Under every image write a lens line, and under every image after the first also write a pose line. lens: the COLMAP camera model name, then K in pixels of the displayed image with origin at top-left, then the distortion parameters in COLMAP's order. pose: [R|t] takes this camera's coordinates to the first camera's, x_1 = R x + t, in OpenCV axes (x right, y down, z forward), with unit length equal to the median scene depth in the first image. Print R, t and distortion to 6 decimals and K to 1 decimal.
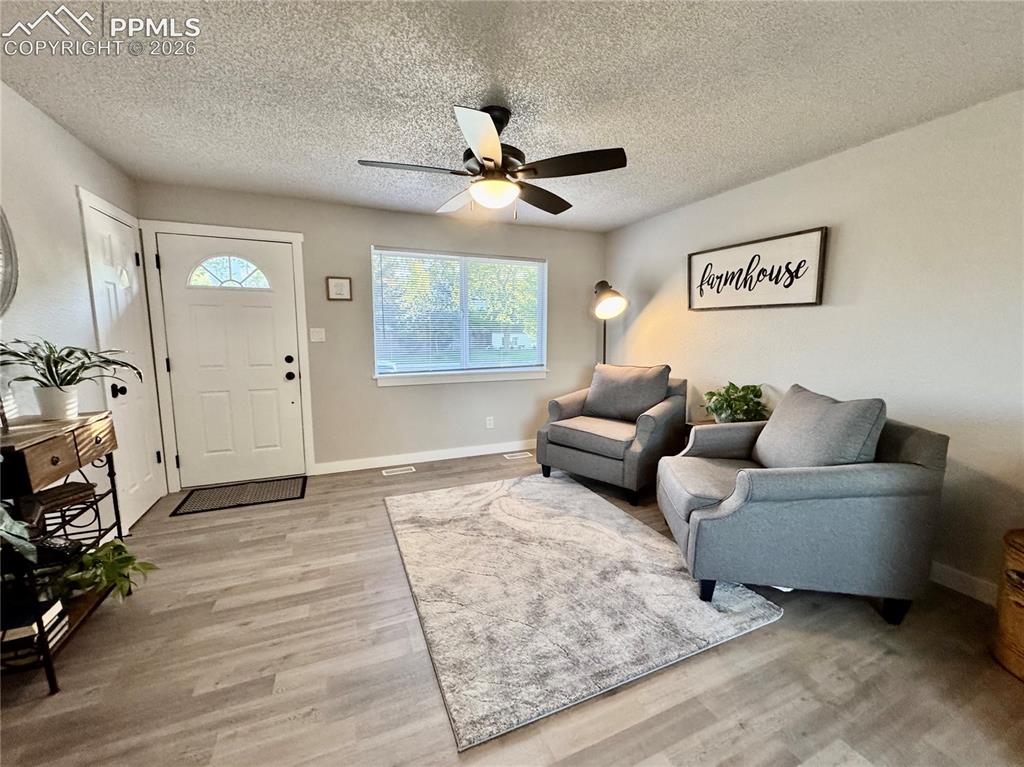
lens RADIAL K [[411.1, 0, 511.4], [0, 411.1, 382.0], [0, 0, 1]] dist [-0.002960, 0.000616]
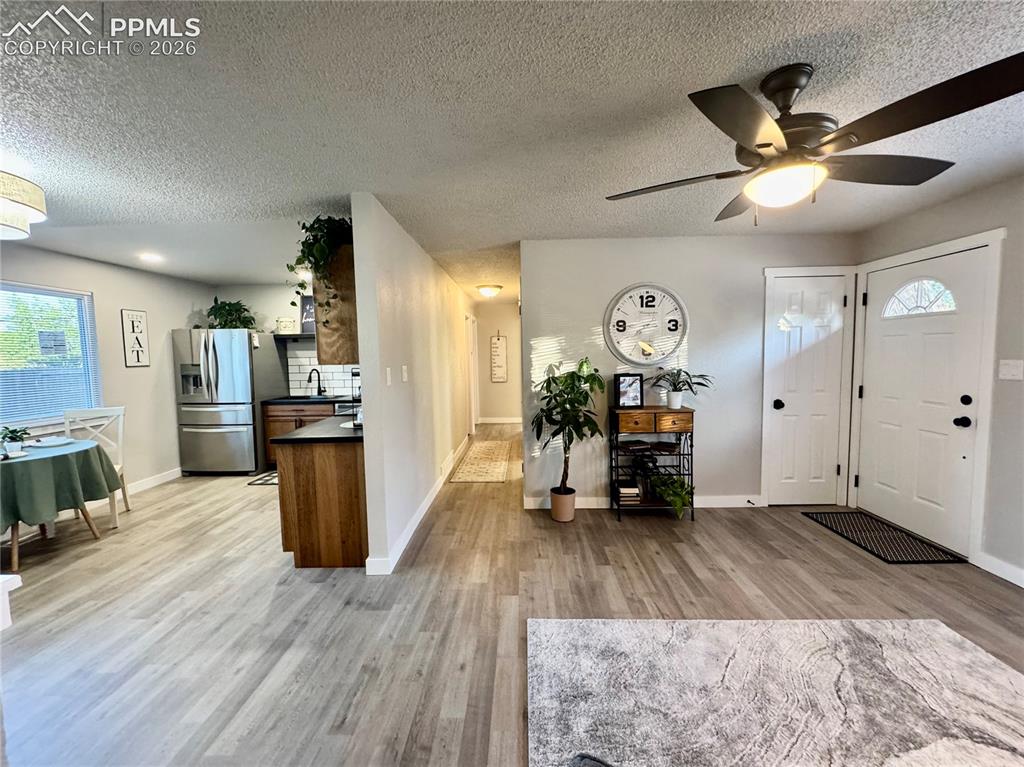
lens RADIAL K [[411.1, 0, 510.4], [0, 411.1, 382.5], [0, 0, 1]] dist [-0.002960, 0.000616]
pose [[-0.421720, 0.066449, -0.904288, 0.576166], [-0.099476, 0.987900, 0.118984, -0.108765], [0.901253, 0.140133, -0.410008, 0.631402]]
